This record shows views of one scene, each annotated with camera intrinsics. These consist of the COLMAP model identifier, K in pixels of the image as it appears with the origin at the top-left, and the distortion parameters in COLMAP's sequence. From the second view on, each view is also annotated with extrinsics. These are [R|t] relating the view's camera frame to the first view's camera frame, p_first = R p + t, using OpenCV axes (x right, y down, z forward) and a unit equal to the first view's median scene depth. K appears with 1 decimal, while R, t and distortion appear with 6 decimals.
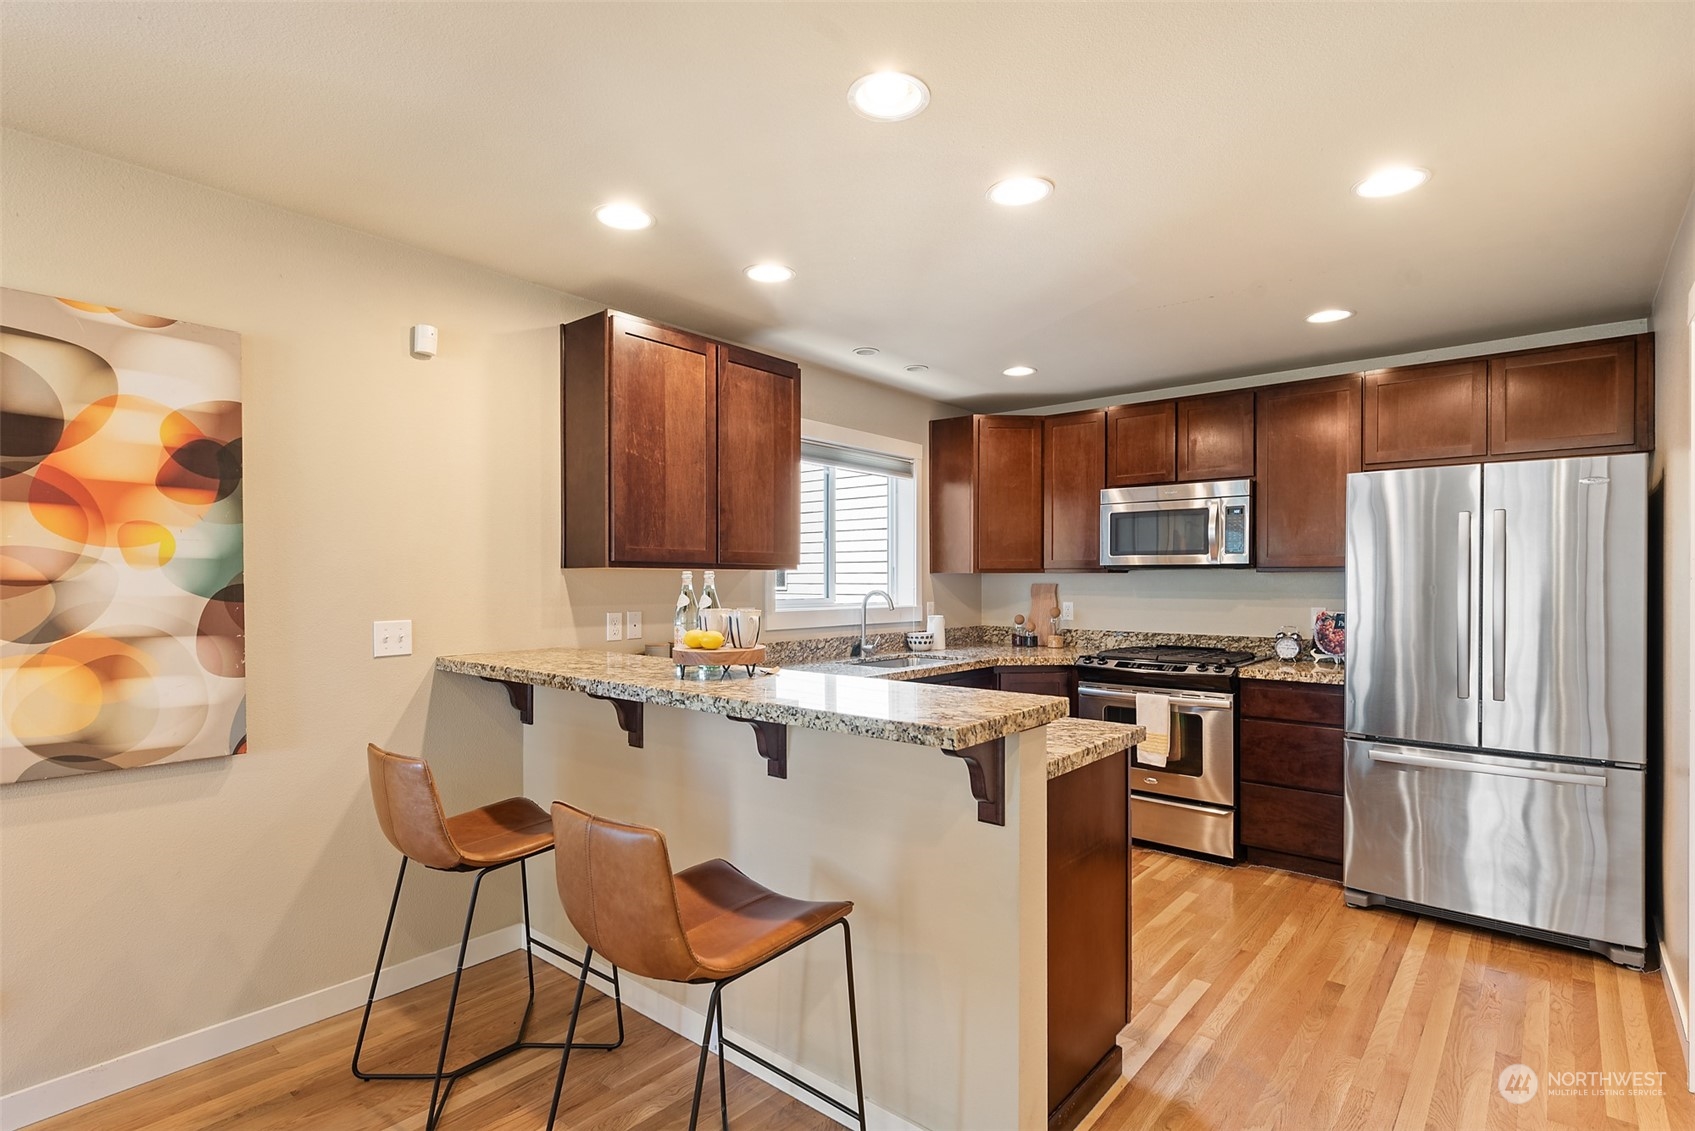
lens RADIAL K [[852.6, 0, 851.7], [0, 852.6, 580.1], [0, 0, 1]] dist [0.018634, -0.002602]
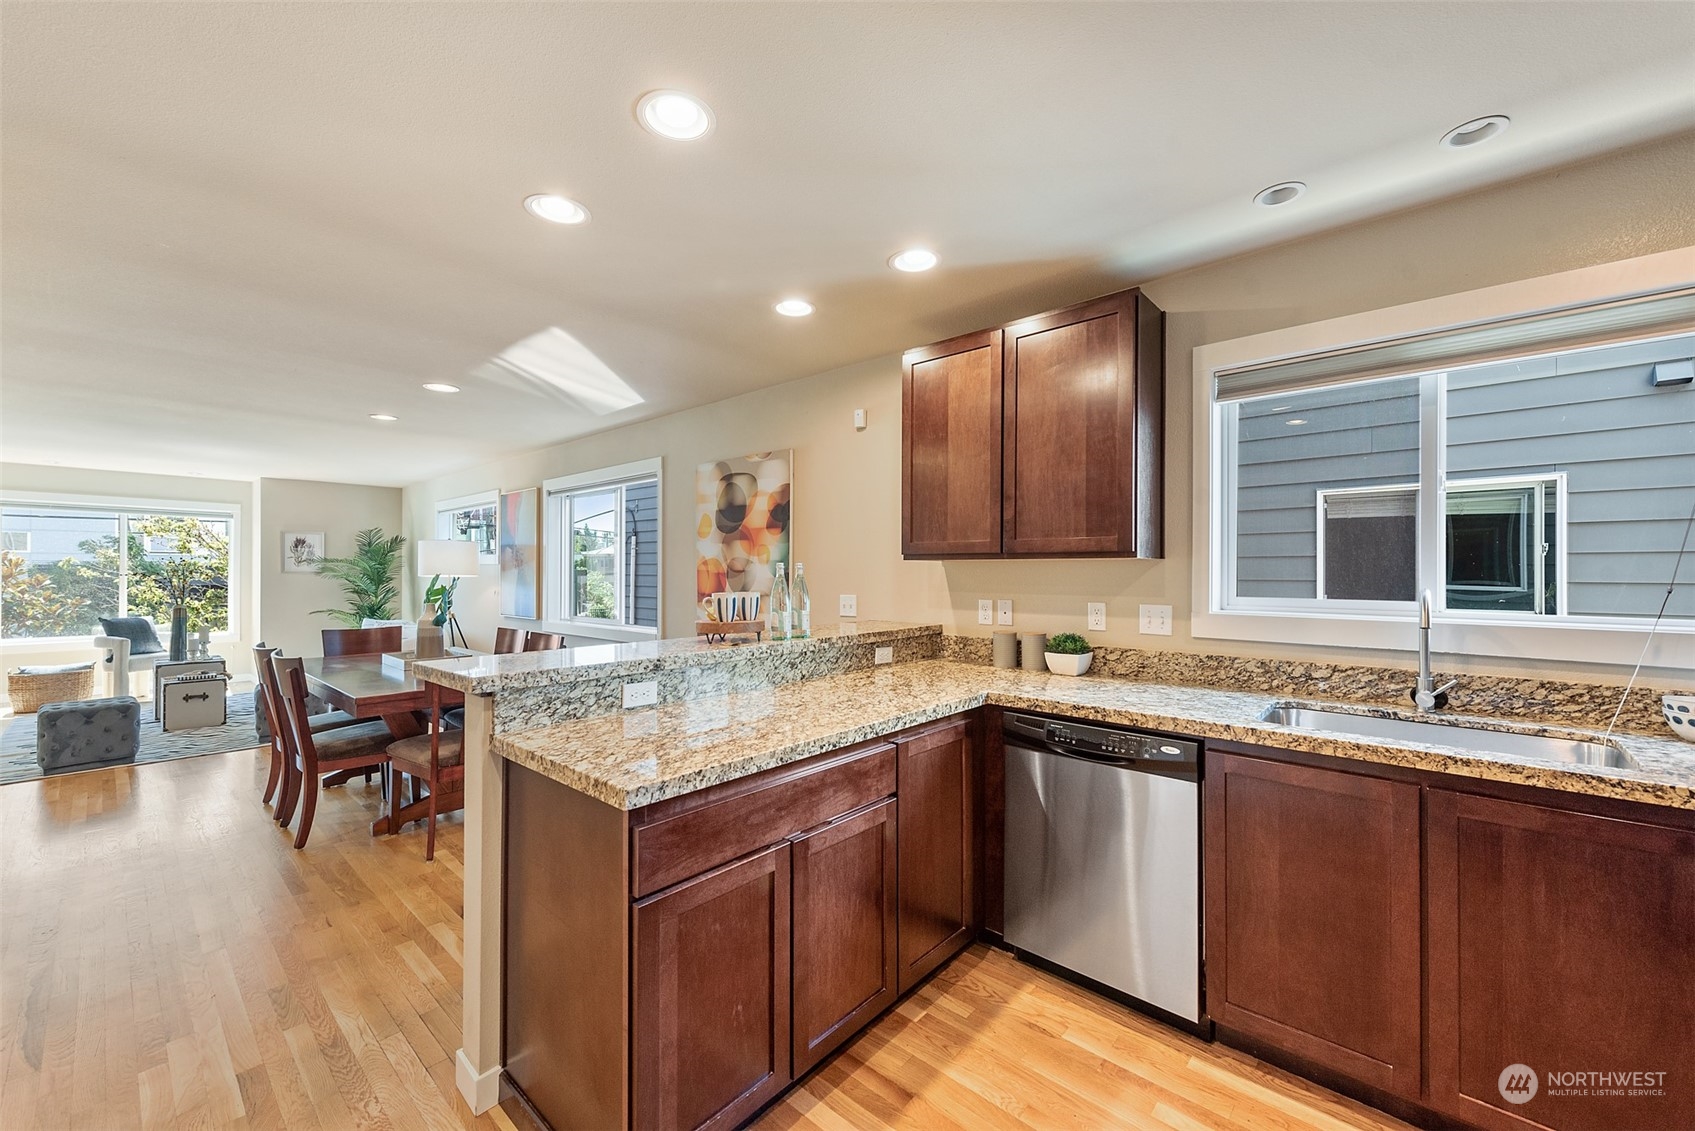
lens RADIAL K [[667.5, 0, 835.8], [0, 667.5, 568.4], [0, 0, 1]] dist [0.014235, -0.002785]
pose [[-0.048103, -0.004659, -0.998832, 0.597398], [-0.001656, 0.999988, -0.004585, 0.001239], [0.998841, 0.001434, -0.048110, 0.829651]]
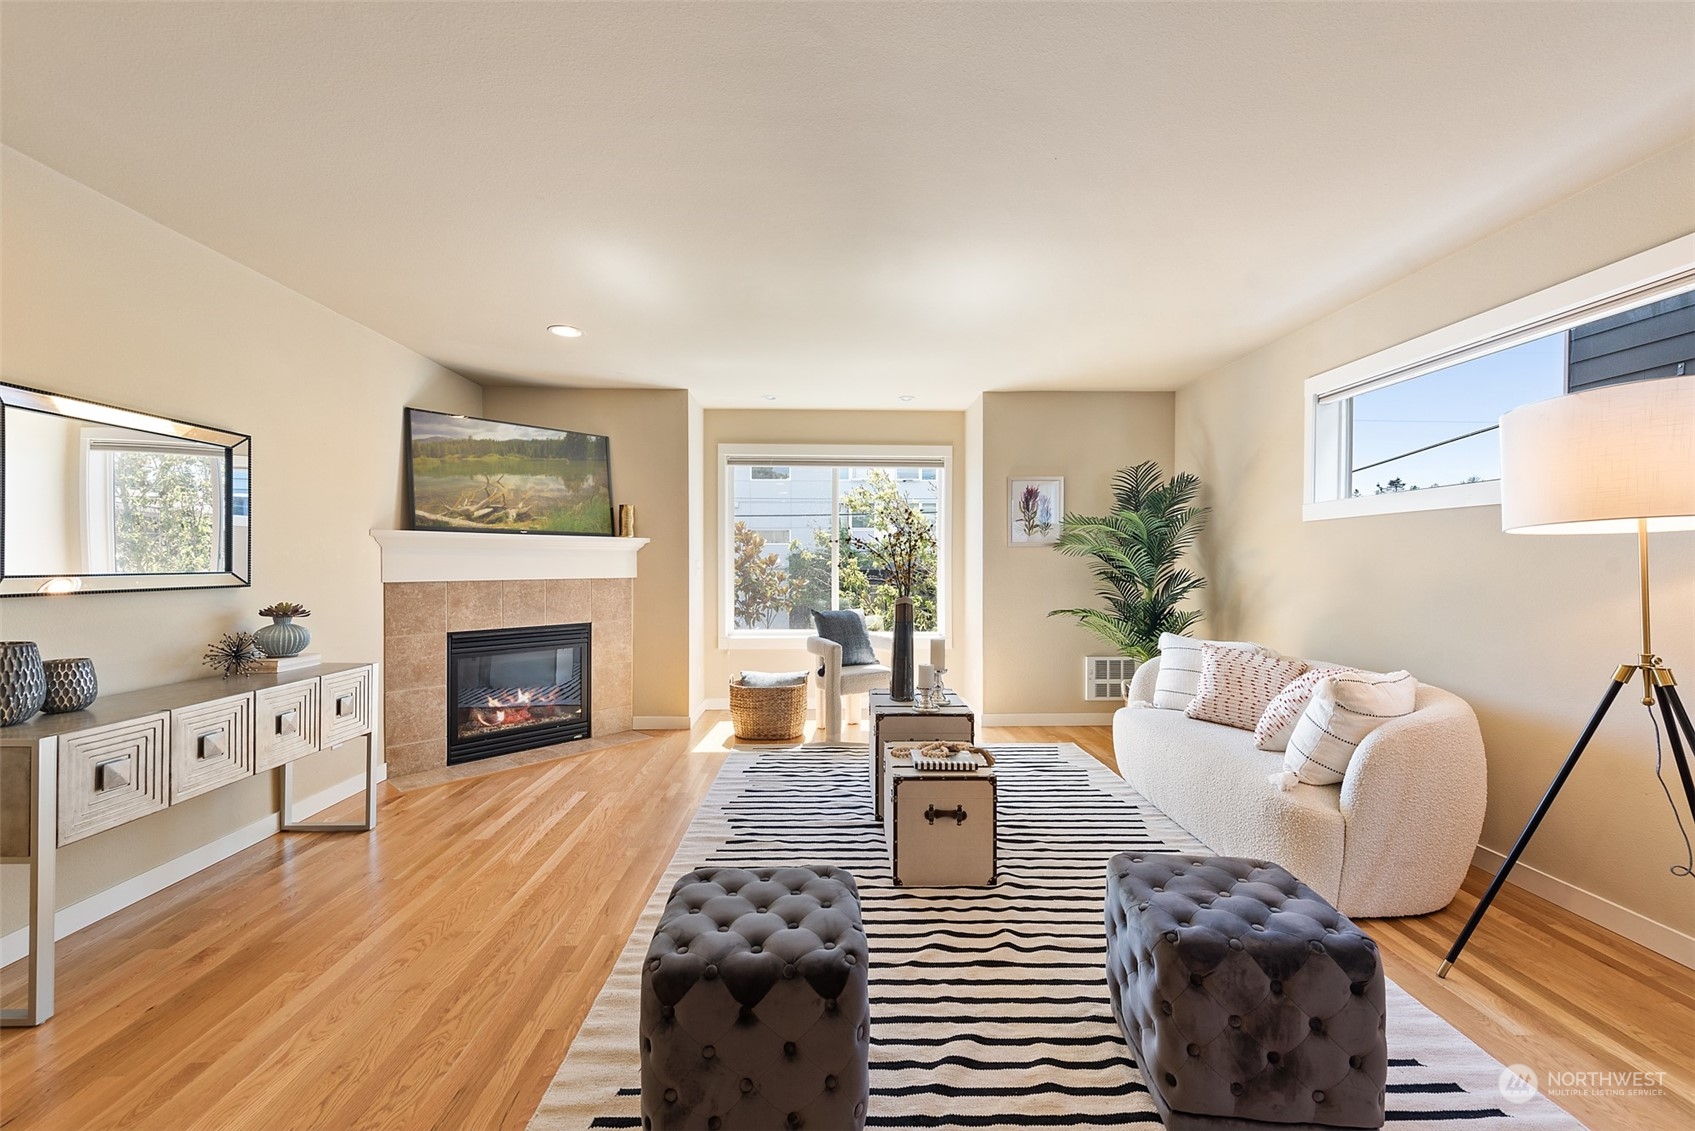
lens RADIAL K [[667.5, 0, 848.3], [0, 667.5, 560.1], [0, 0, 1]] dist [0.014235, -0.002785]
pose [[-0.747272, 0.000917, -0.664518, -0.418364], [0.002680, 0.999995, -0.001635, 0.040637], [0.664513, -0.003003, -0.747271, -0.339256]]
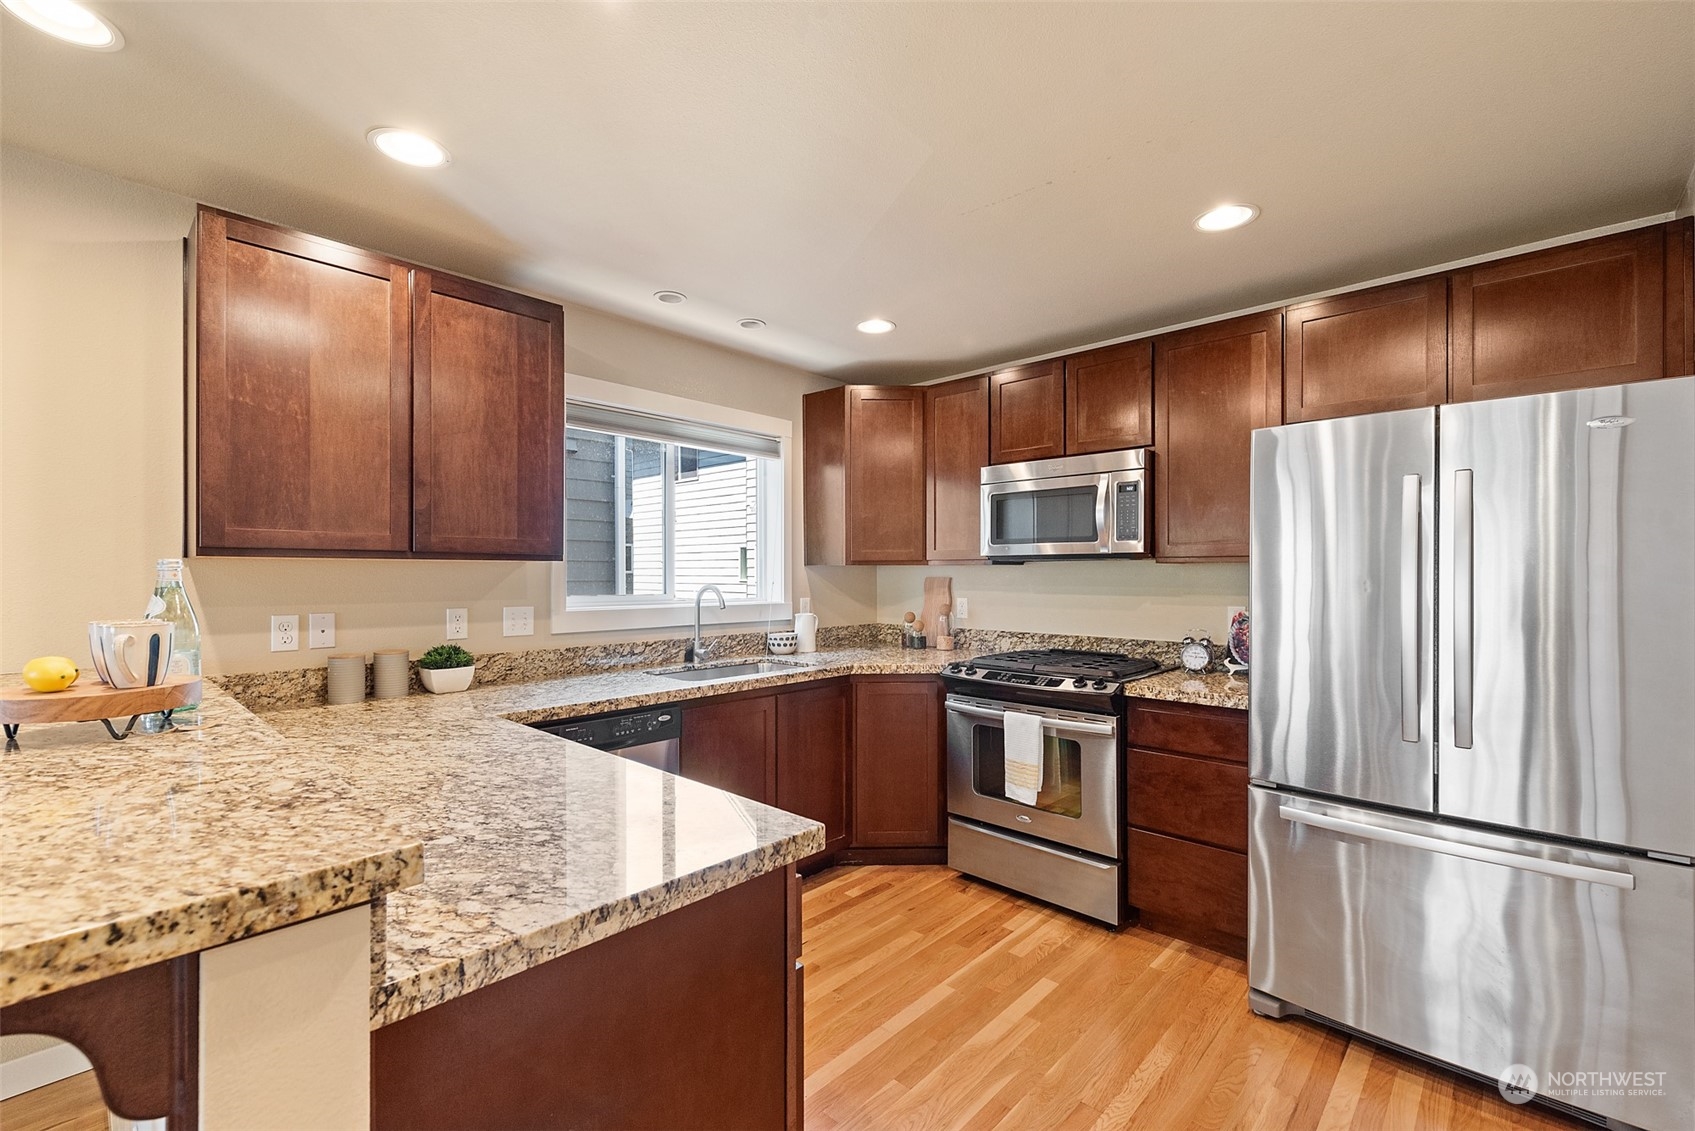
lens RADIAL K [[746.9, 0, 839.6], [0, 746.9, 571.3], [0, 0, 1]] dist [0.015369, -0.003097]
pose [[0.998493, -0.001395, -0.054865, 0.260167], [0.001193, 0.999992, -0.003702, 0.000967], [0.054869, 0.003631, 0.998487, 0.335780]]
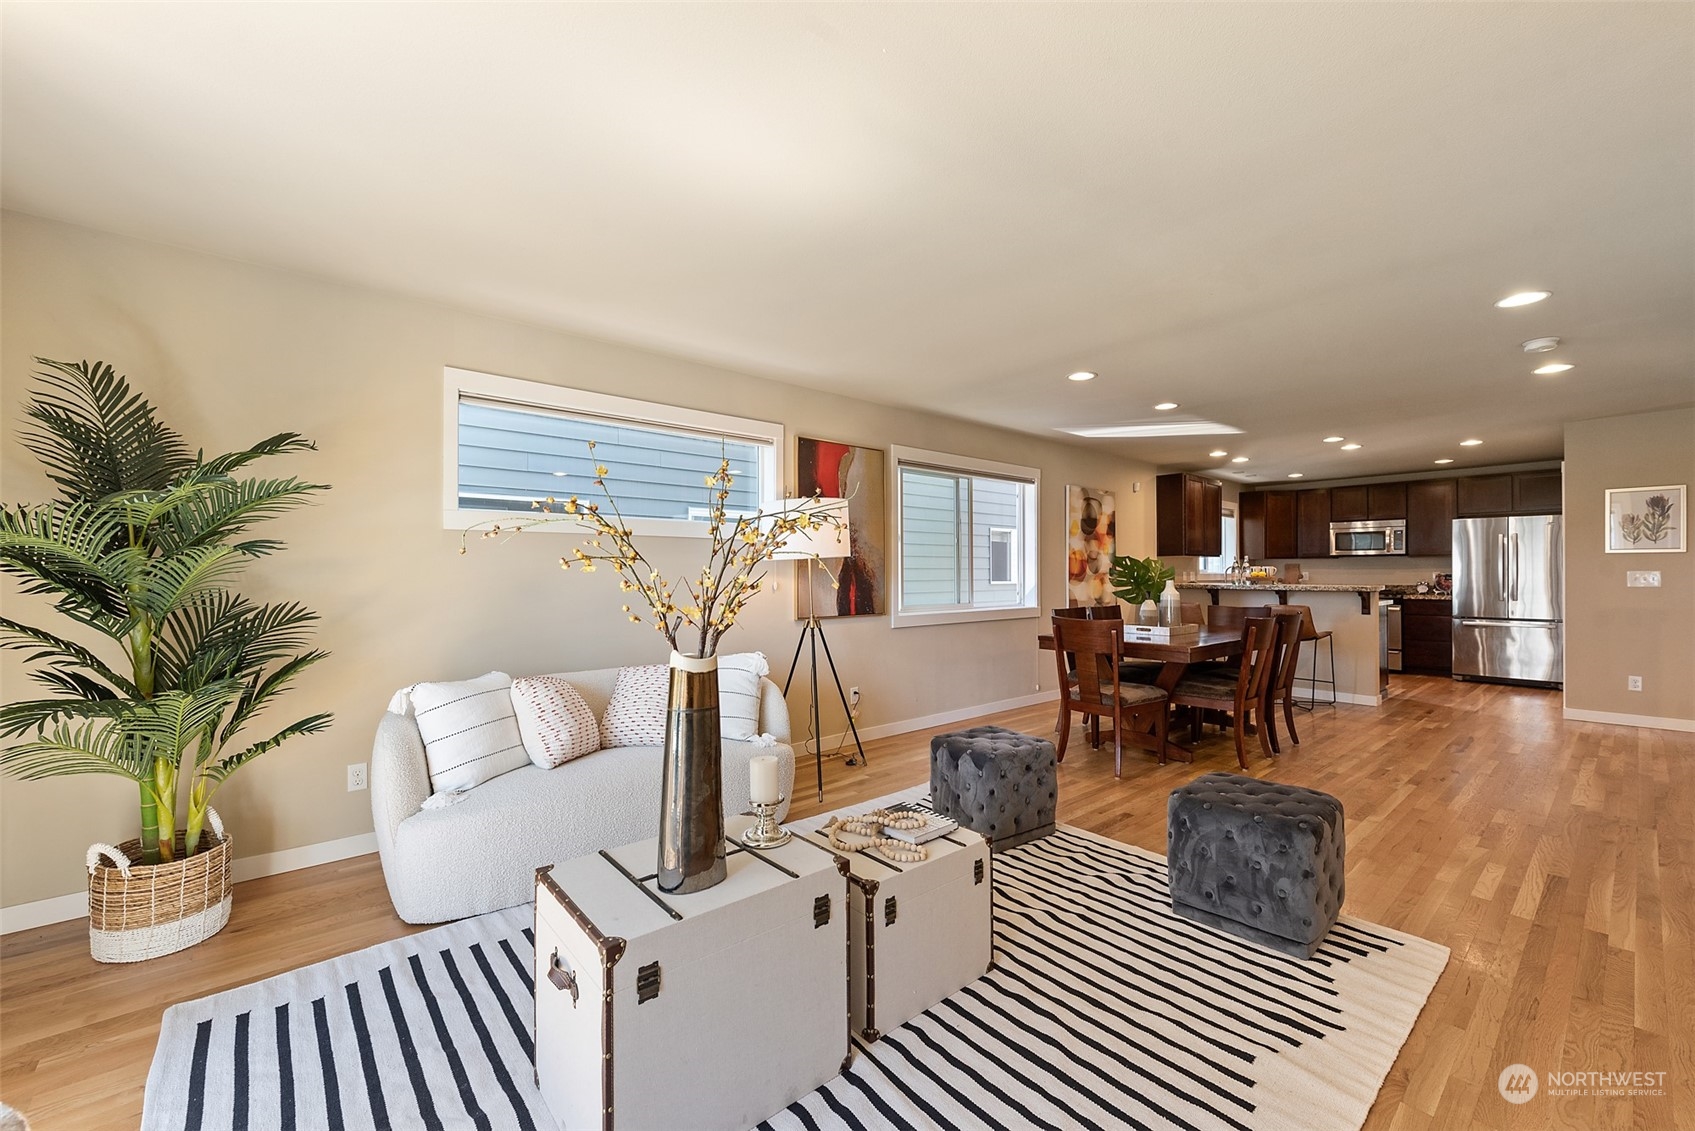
lens RADIAL K [[696.6, 0, 847.3], [0, 696.6, 561.9], [0, 0, 1]] dist [0.017709, -0.001465]
pose [[0.988178, -0.004117, -0.153256, -0.966125], [0.001728, 0.999875, -0.015714, 0.039647], [0.153302, 0.015263, 0.988061, -1.482998]]
